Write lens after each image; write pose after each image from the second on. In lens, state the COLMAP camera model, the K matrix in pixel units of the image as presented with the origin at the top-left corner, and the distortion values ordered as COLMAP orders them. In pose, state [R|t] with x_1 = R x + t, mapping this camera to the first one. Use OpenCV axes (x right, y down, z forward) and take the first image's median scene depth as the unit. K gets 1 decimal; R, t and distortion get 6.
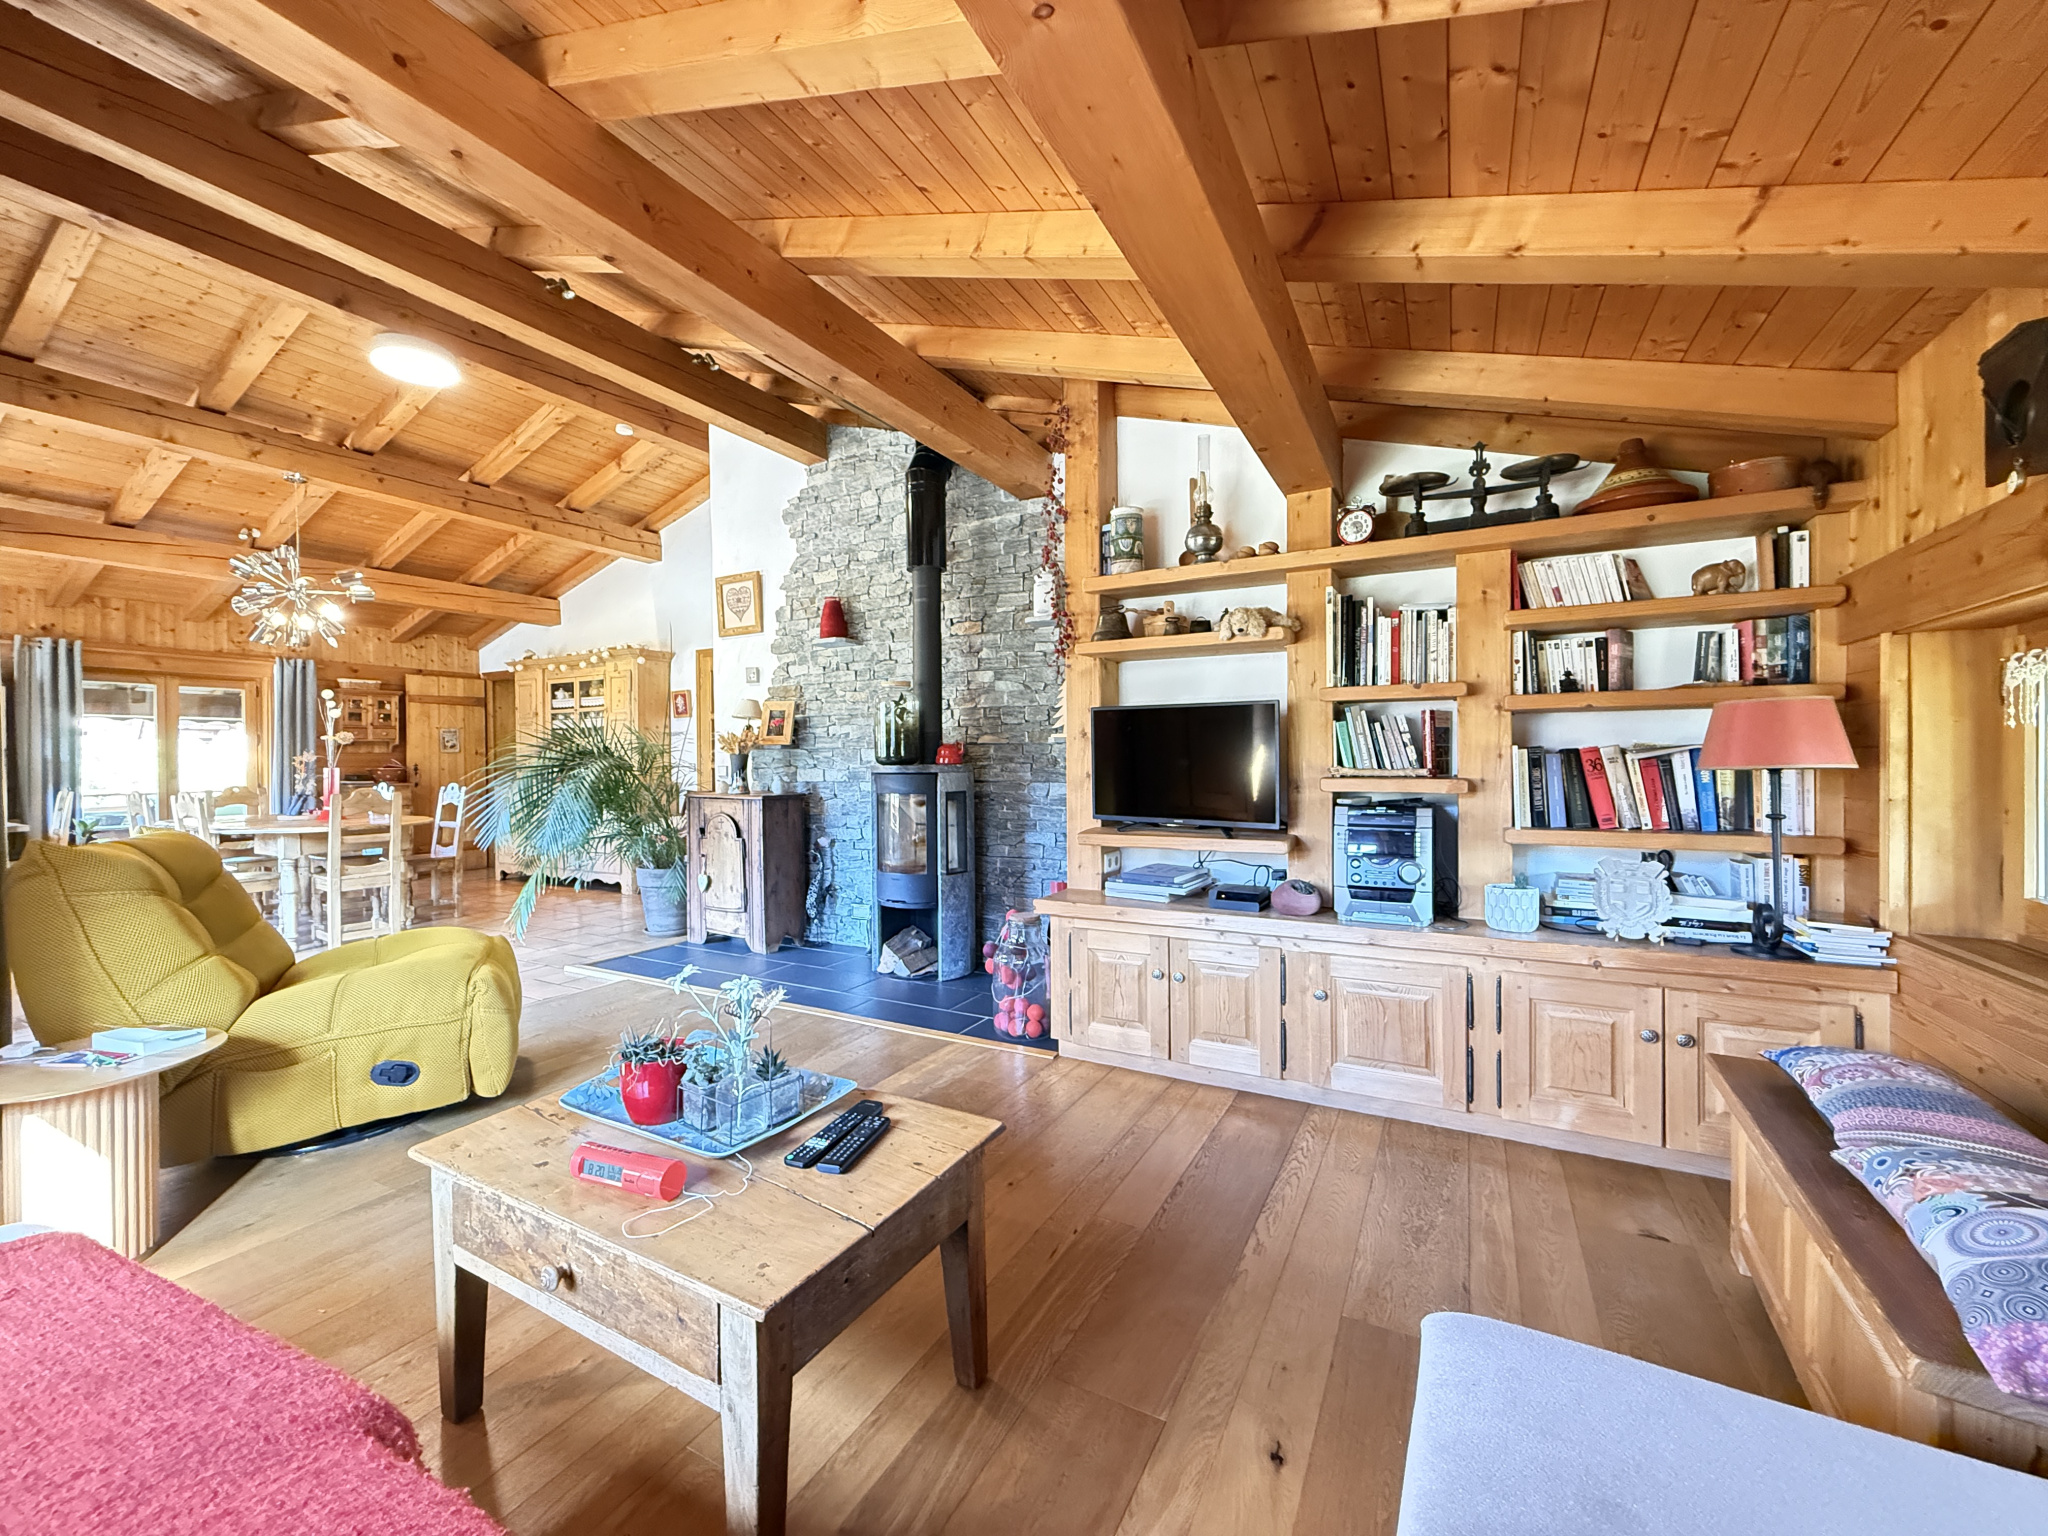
lens RADIAL K [[817.9, 0, 1022.9], [0, 817.9, 764.1], [0, 0, 1]] dist [0.000547, 0.000231]
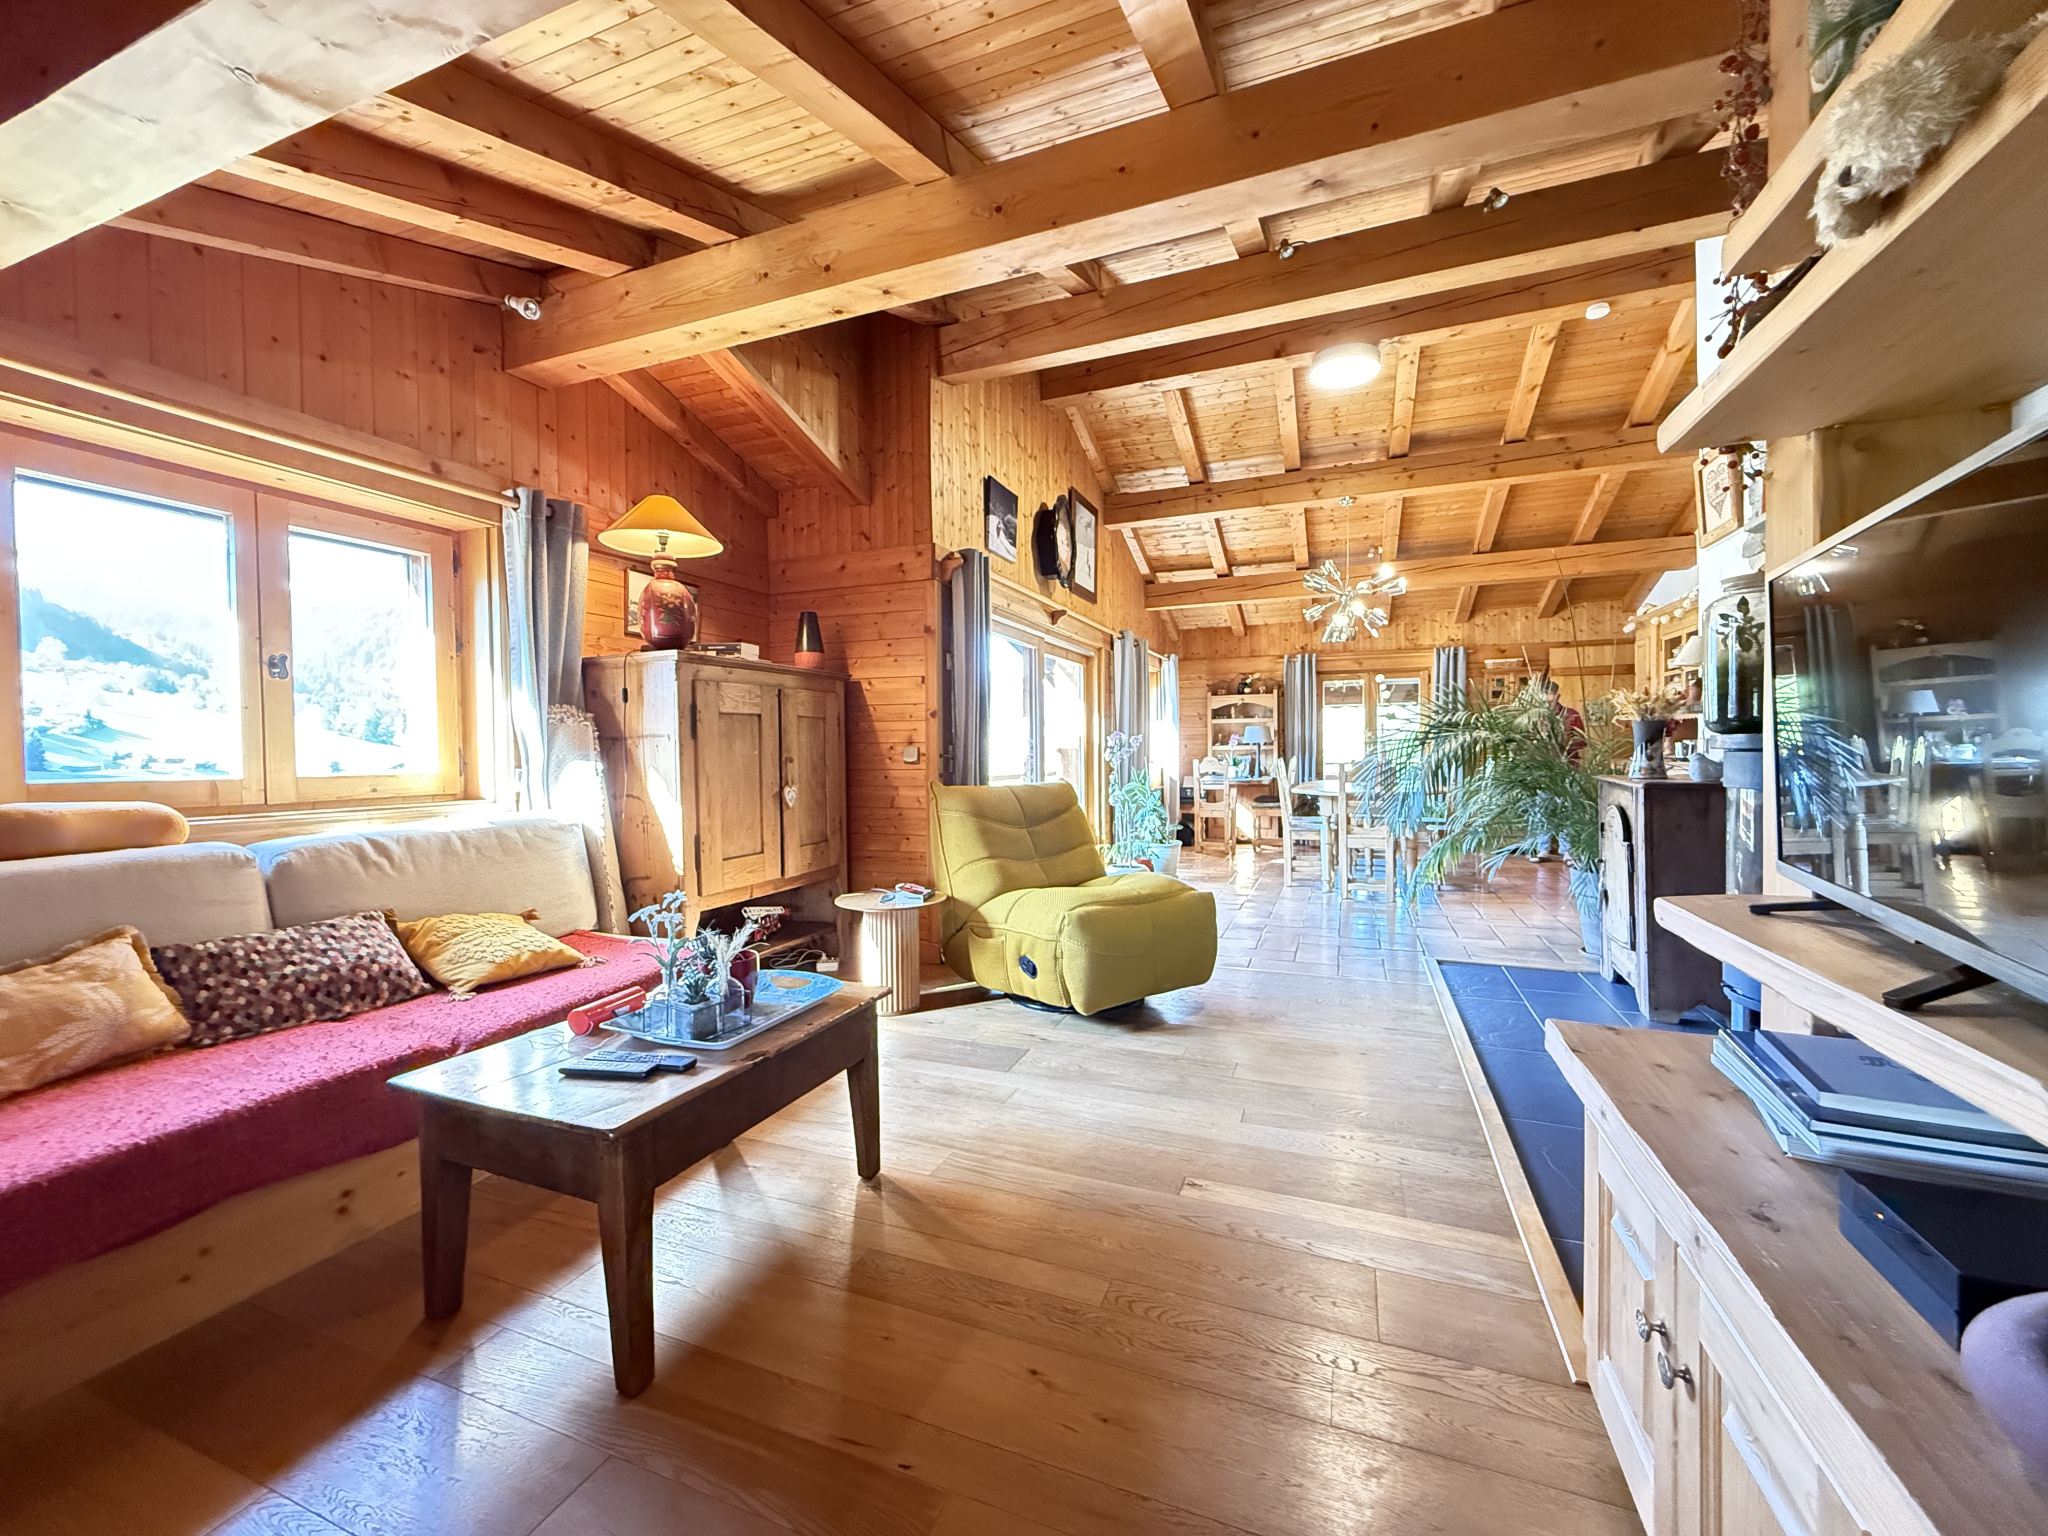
lens RADIAL K [[817.9, 0, 1022.9], [0, 817.9, 764.1], [0, 0, 1]] dist [0.000547, 0.000231]
pose [[0.114535, 0.024858, -0.993108, 0.196120], [0.004790, 0.999661, 0.025575, 0.002862], [0.993408, -0.007686, 0.114377, 0.291906]]
